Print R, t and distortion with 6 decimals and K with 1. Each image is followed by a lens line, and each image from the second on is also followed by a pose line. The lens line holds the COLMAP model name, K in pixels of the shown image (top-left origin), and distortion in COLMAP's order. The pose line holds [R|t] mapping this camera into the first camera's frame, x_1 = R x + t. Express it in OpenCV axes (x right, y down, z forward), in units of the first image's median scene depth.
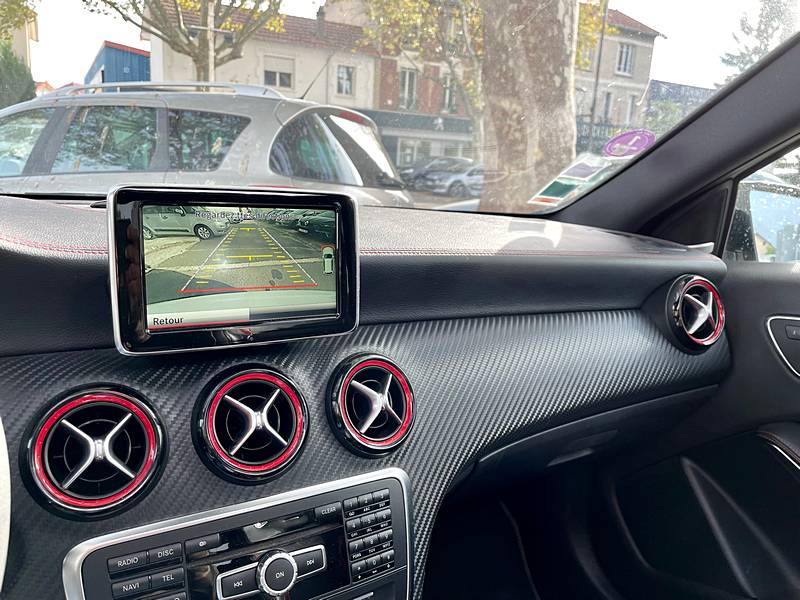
lens RADIAL K [[609.6, 0, 403.9], [0, 609.6, 300.8], [0, 0, 1]] dist [0.056823, -0.075282]
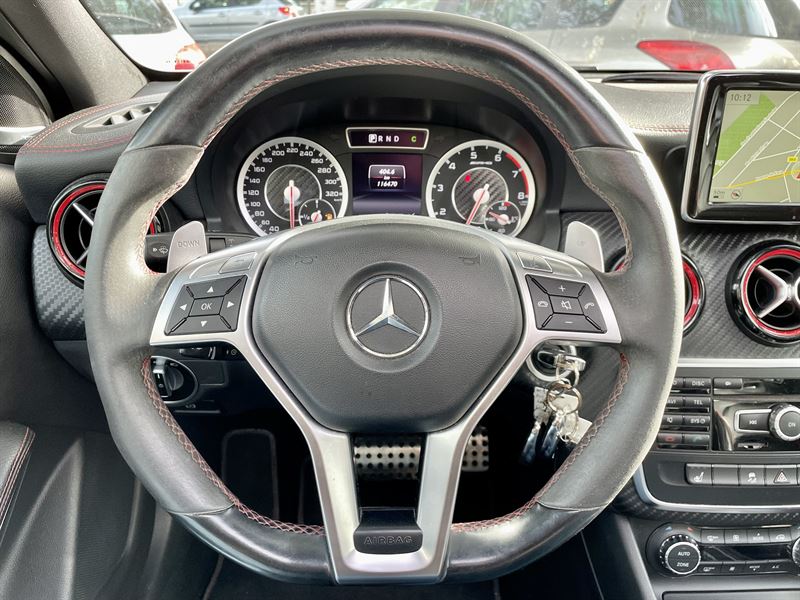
lens RADIAL K [[609.6, 0, 397.3], [0, 609.6, 304.2], [0, 0, 1]] dist [0.056823, -0.075282]
pose [[0.865948, 0.176304, -0.468028, -0.310526], [-0.065803, 0.967834, 0.242830, -0.006828], [0.495786, -0.179480, 0.849696, -0.286043]]
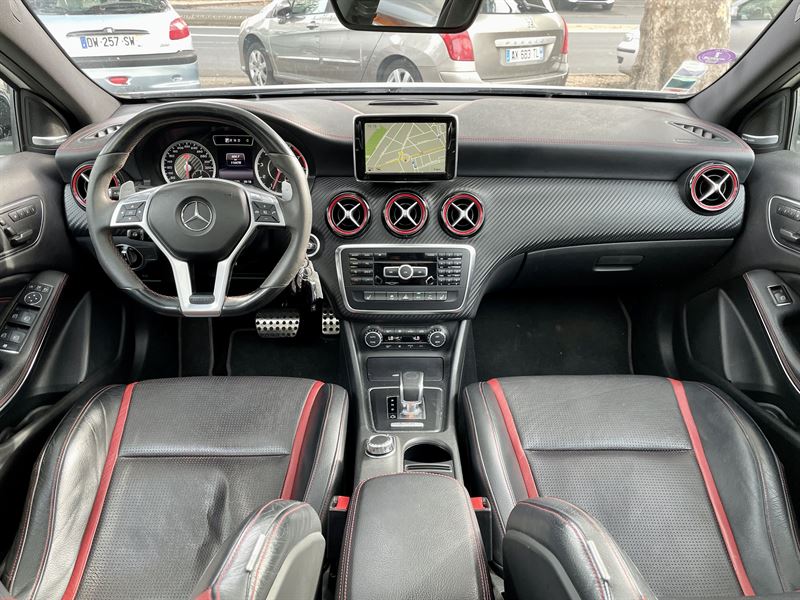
lens RADIAL K [[609.6, 0, 408.2], [0, 609.6, 302.3], [0, 0, 1]] dist [0.056823, -0.075282]
pose [[0.863469, 0.199578, -0.463238, 0.940983], [-0.059859, 0.952447, 0.298768, -0.189512], [0.500837, -0.230248, 0.834355, -1.079792]]
